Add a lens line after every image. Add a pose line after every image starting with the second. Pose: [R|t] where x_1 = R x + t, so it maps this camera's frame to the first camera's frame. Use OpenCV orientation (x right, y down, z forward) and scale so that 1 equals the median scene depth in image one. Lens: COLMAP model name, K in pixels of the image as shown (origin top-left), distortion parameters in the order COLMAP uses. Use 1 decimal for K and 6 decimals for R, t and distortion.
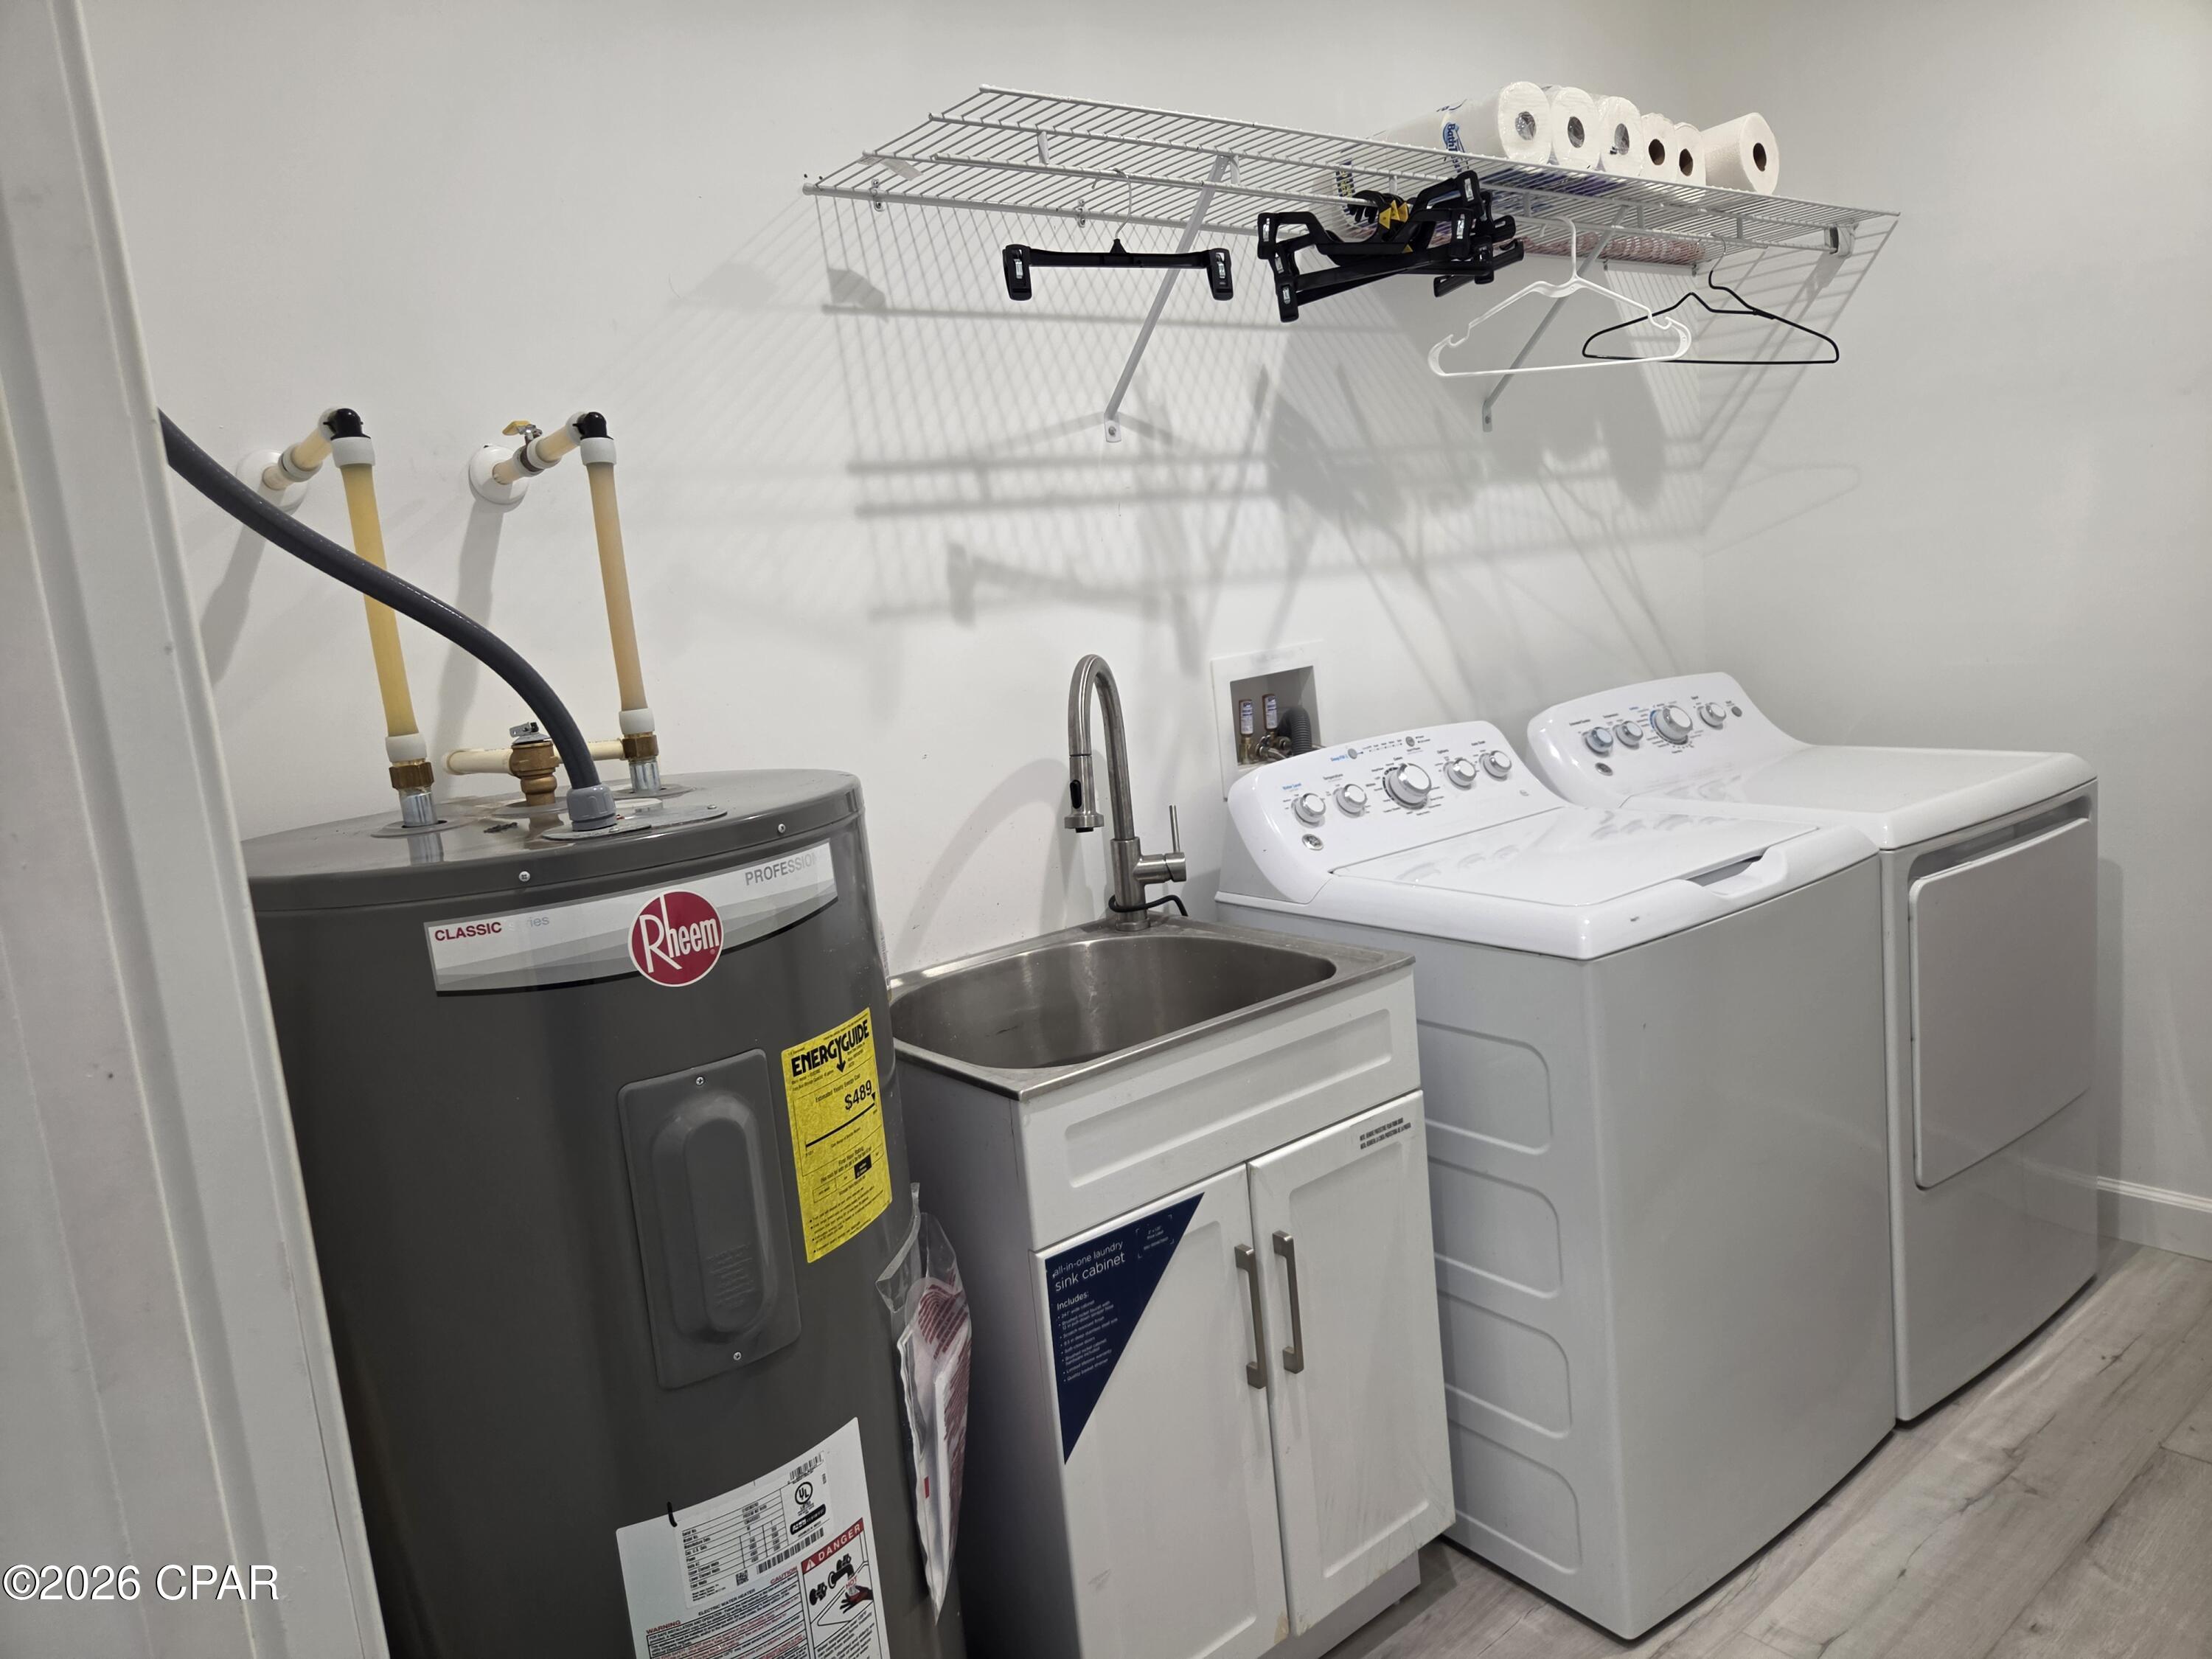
lens RADIAL K [[1482.3, 0, 1101.0], [0, 1482.3, 832.9], [0, 0, 1]] dist [0.069823, -0.060860]
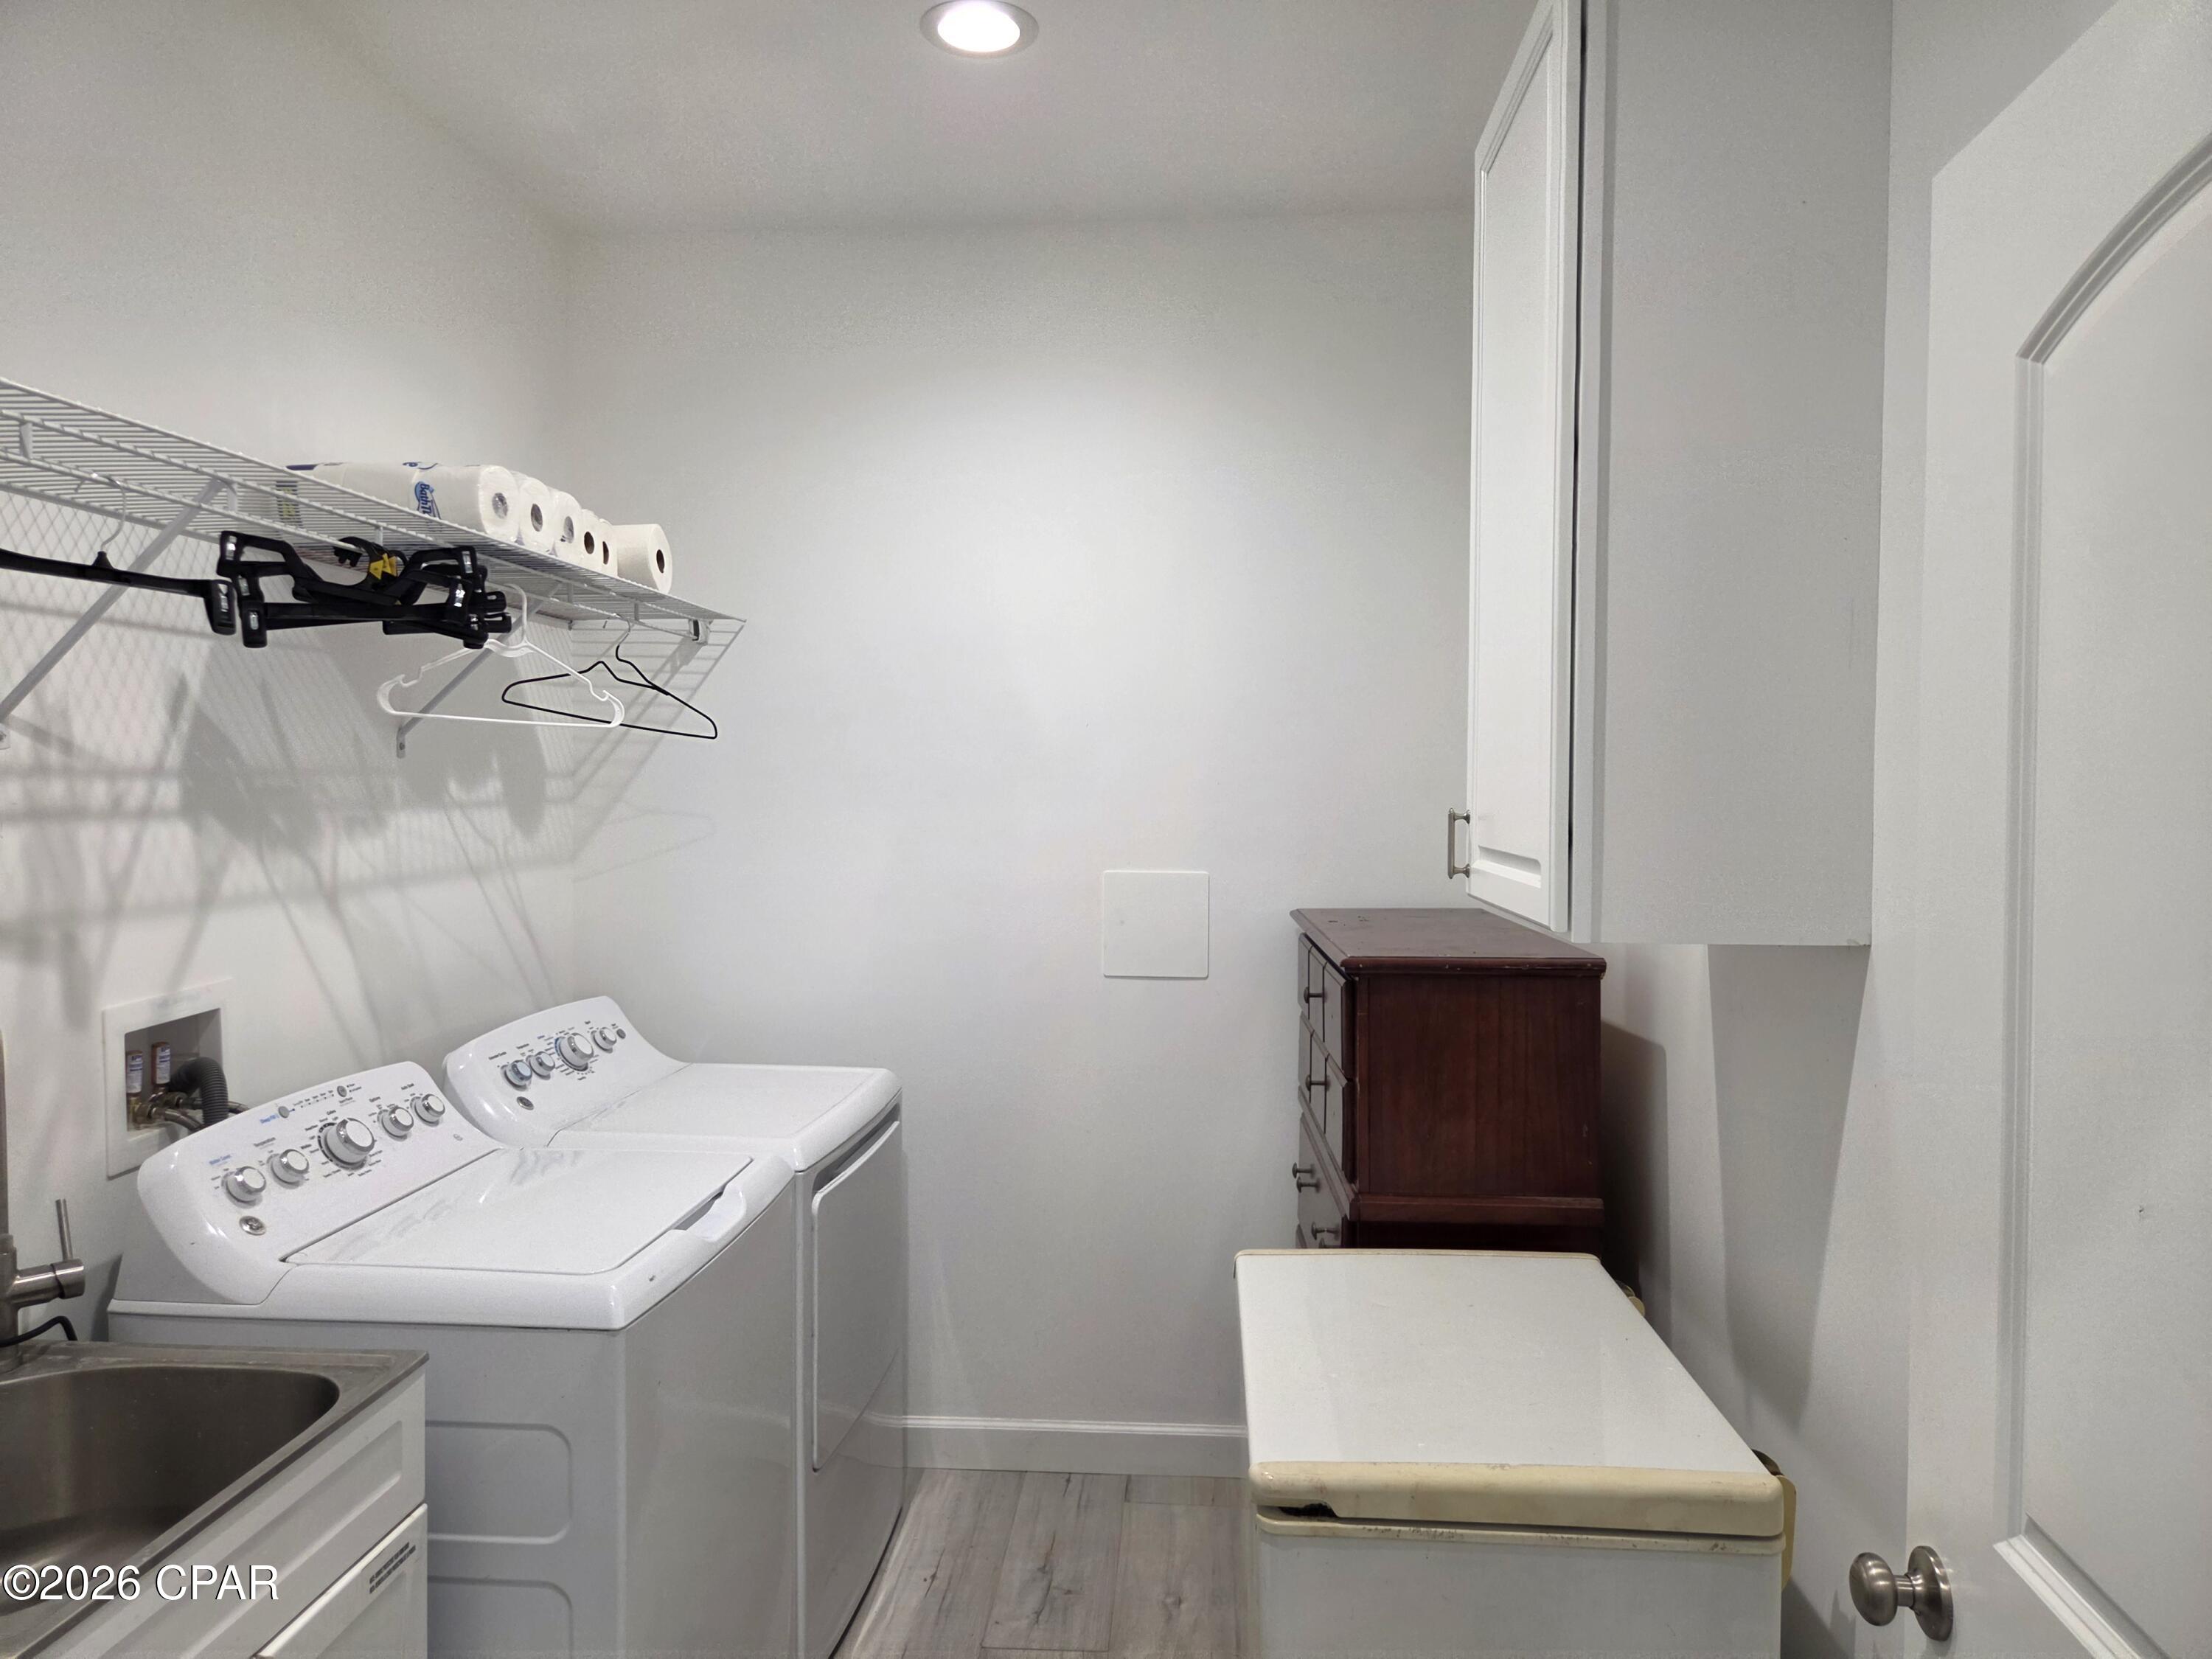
lens RADIAL K [[1482.3, 0, 1085.2], [0, 1482.3, 843.8], [0, 0, 1]] dist [0.069823, -0.060860]
pose [[0.686322, 0.067810, 0.724130, -0.165148], [0.049468, 0.988986, -0.139497, -0.062942], [-0.725614, 0.131561, 0.675408, 0.022571]]
